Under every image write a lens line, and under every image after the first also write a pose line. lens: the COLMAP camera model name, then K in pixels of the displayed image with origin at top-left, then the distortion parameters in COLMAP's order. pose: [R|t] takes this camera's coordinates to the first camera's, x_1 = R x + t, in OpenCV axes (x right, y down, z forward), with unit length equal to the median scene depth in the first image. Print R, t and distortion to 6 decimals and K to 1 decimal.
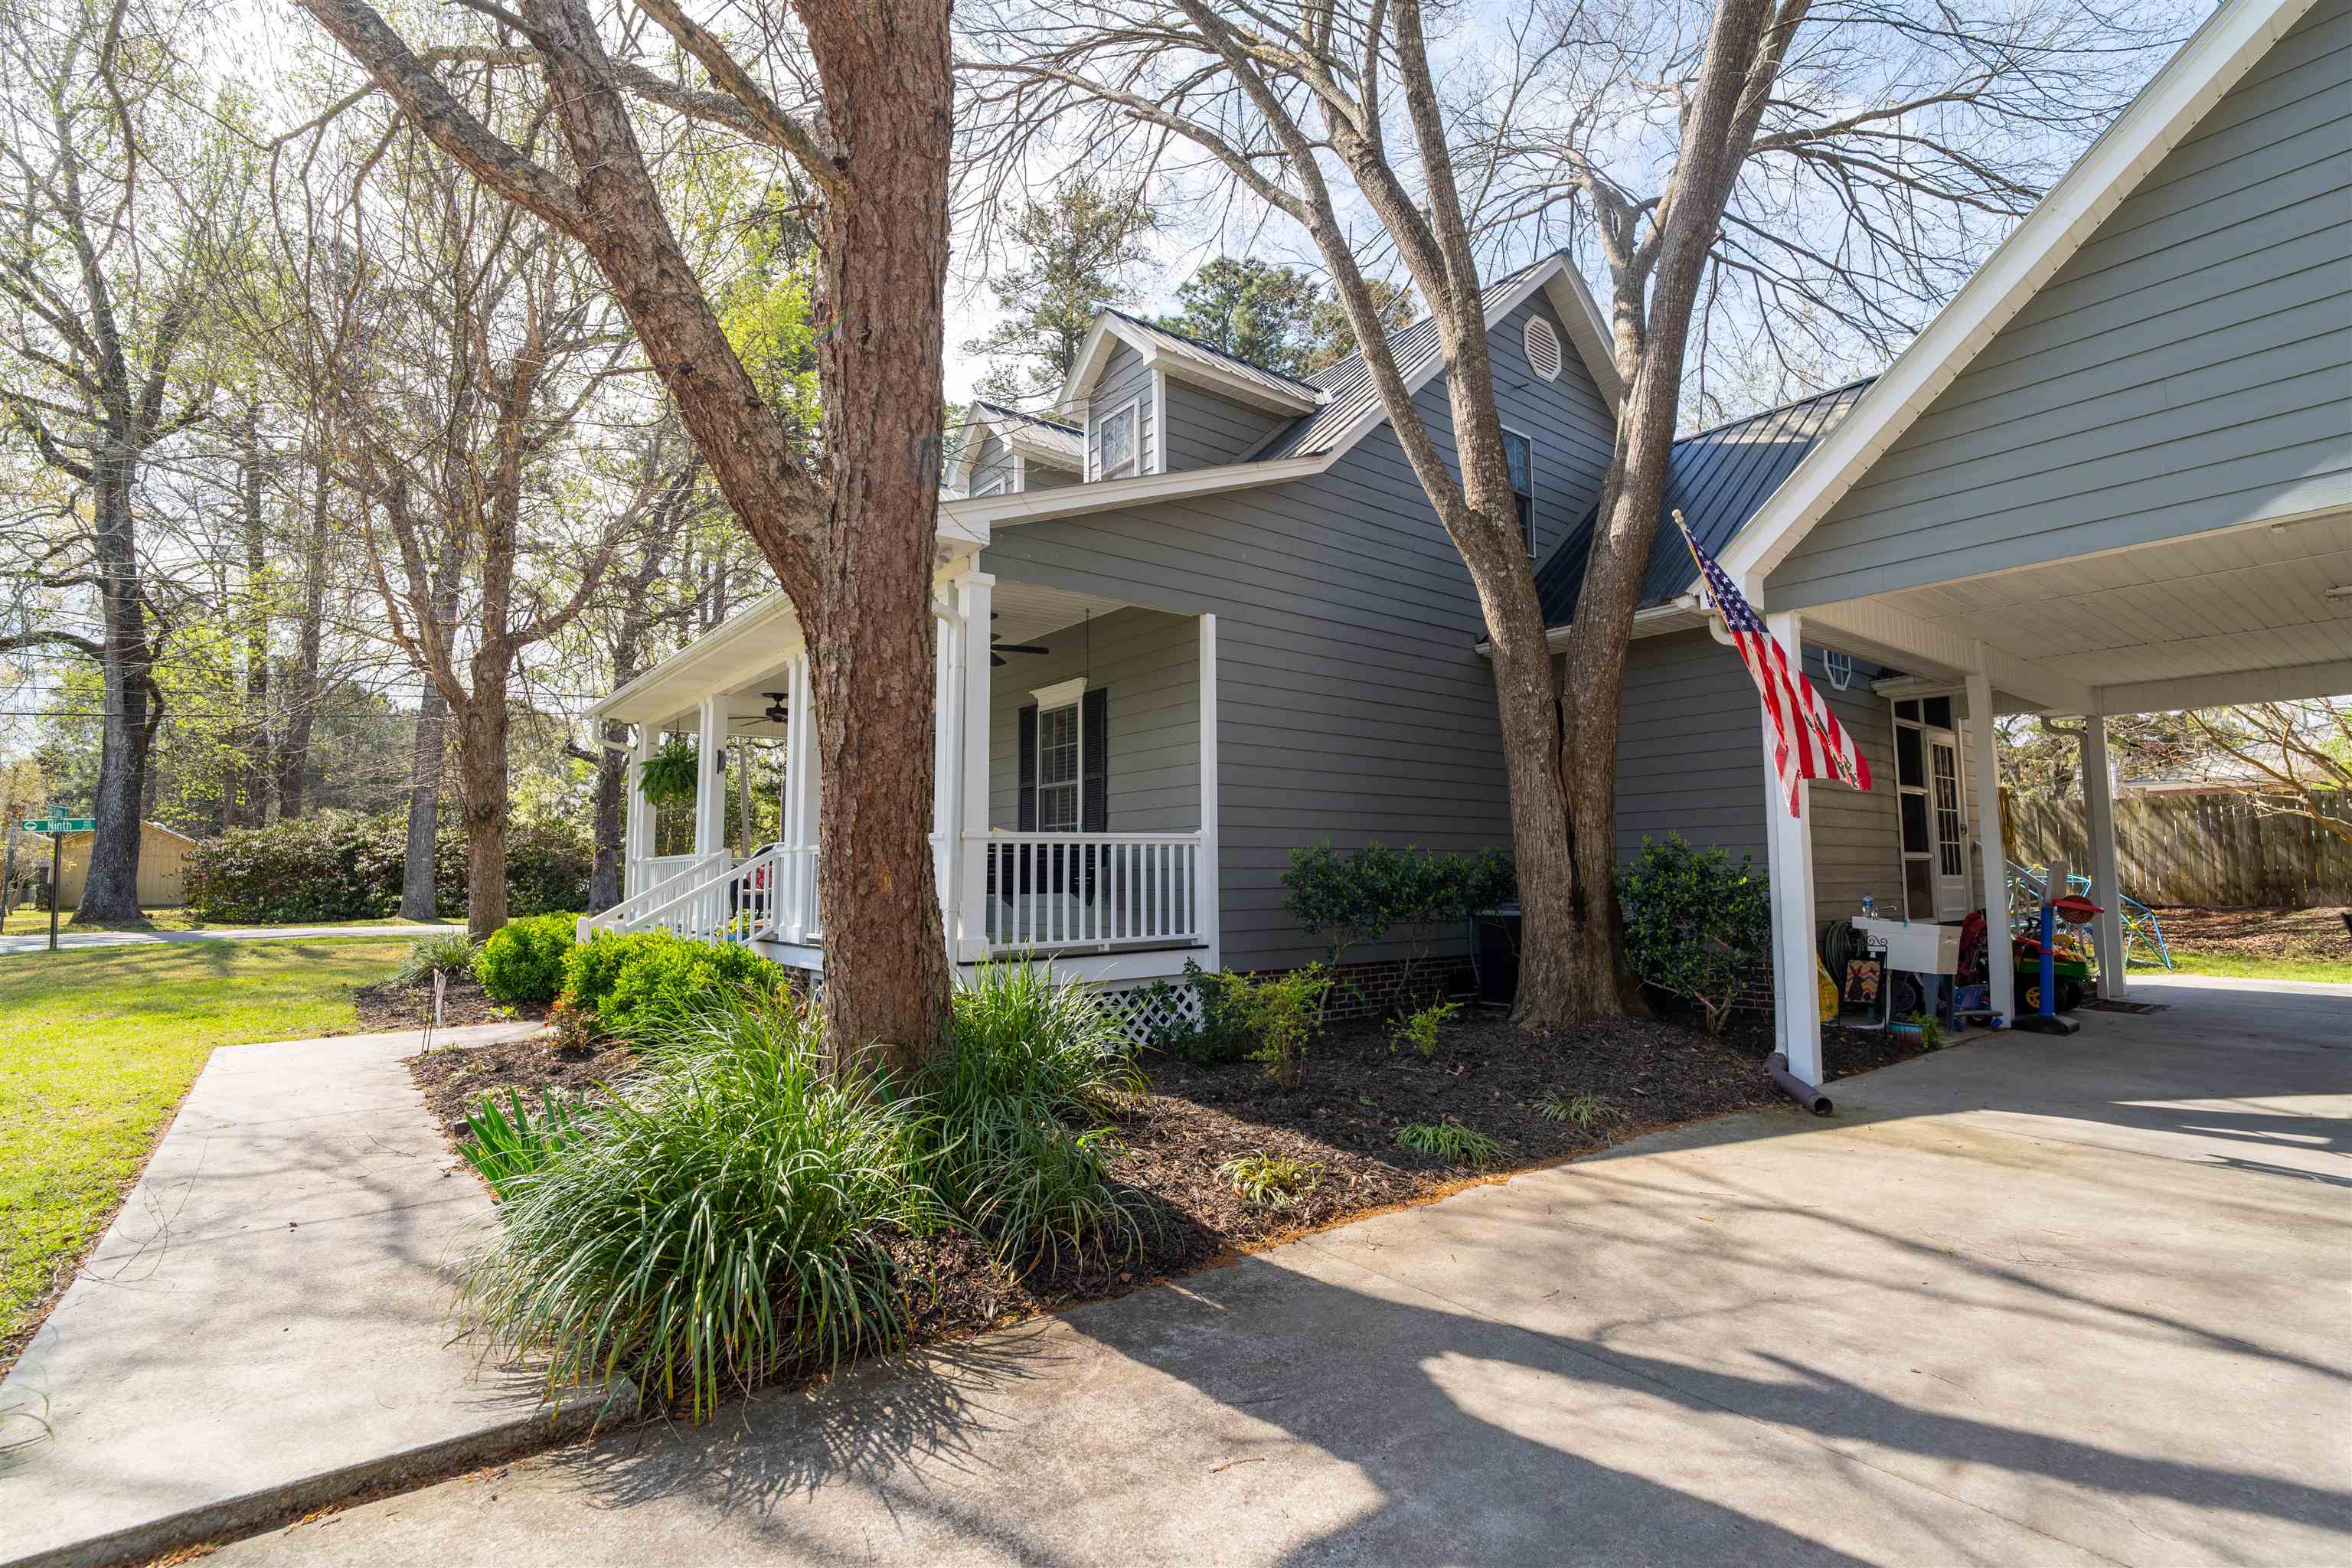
lens RADIAL K [[1098.5, 0, 1176.0], [0, 1098.5, 784.0], [0, 0, 1]] dist [-0.019085, 0.017070]
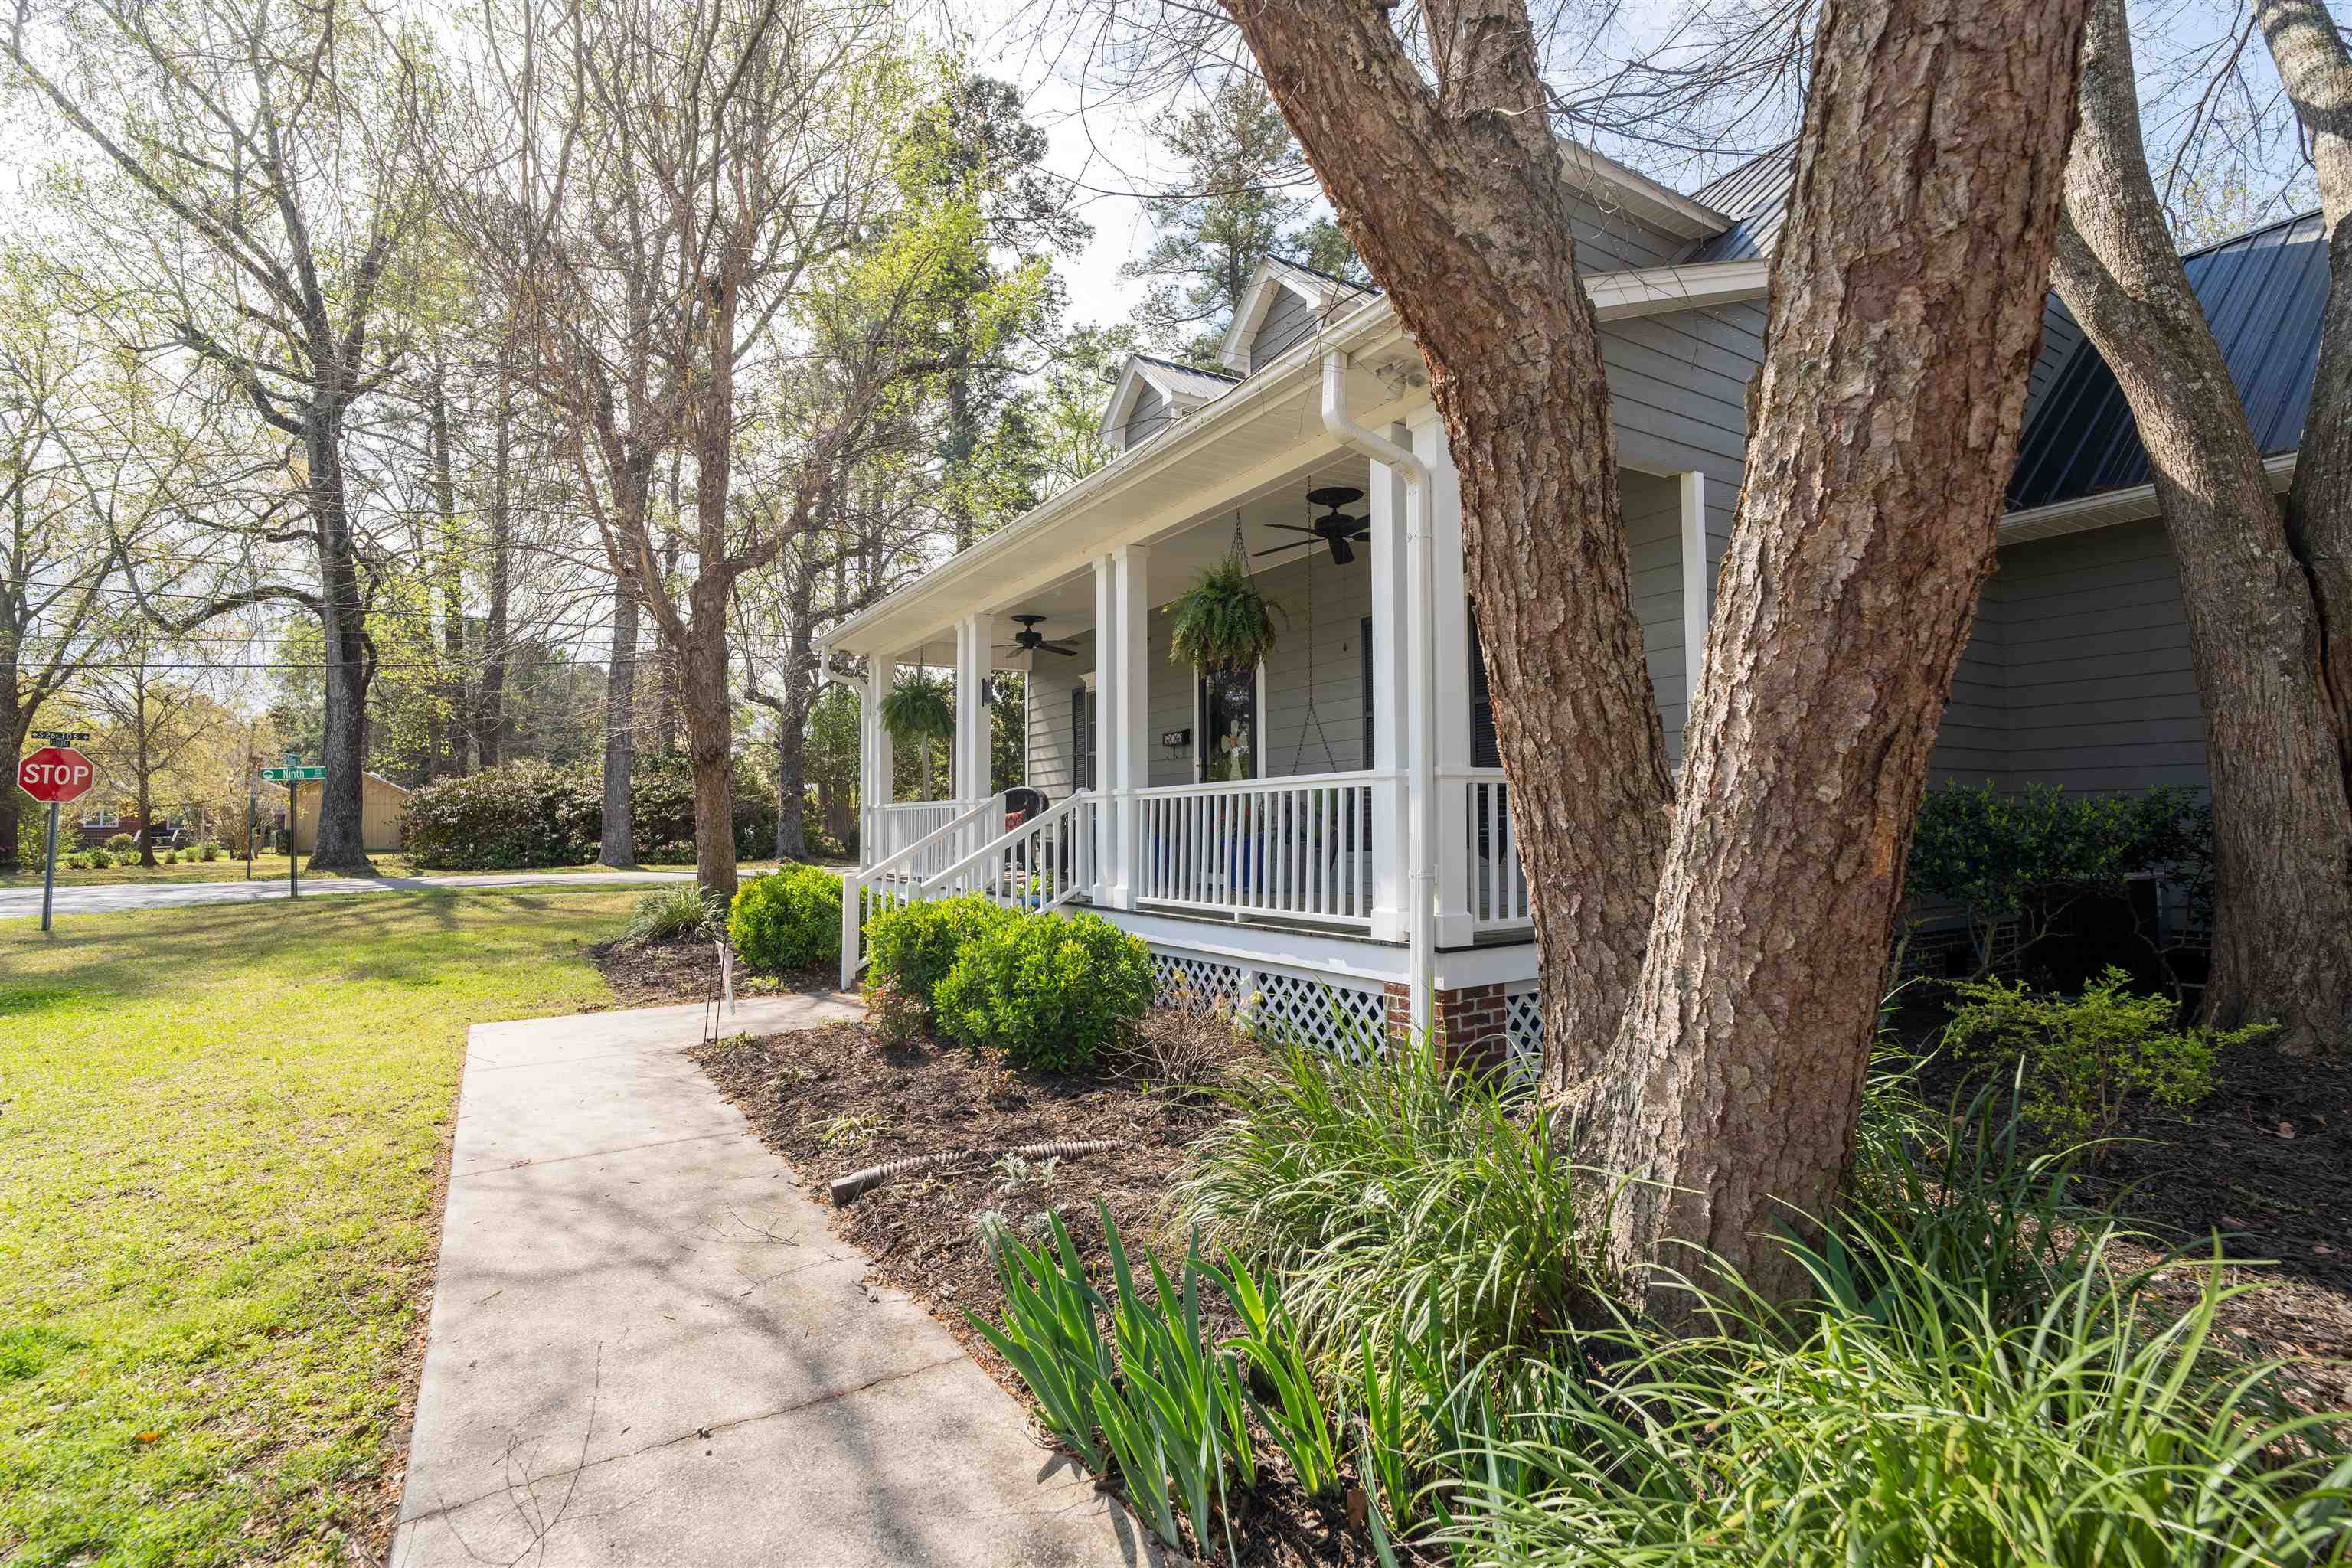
lens RADIAL K [[1077.8, 0, 1173.1], [0, 1077.8, 787.5], [0, 0, 1]] dist [-0.021597, 0.018457]
pose [[0.994495, -0.004770, -0.104671, -0.082113], [0.010341, 0.998554, 0.052747, 0.004924], [0.104268, -0.053539, 0.993107, 0.078421]]
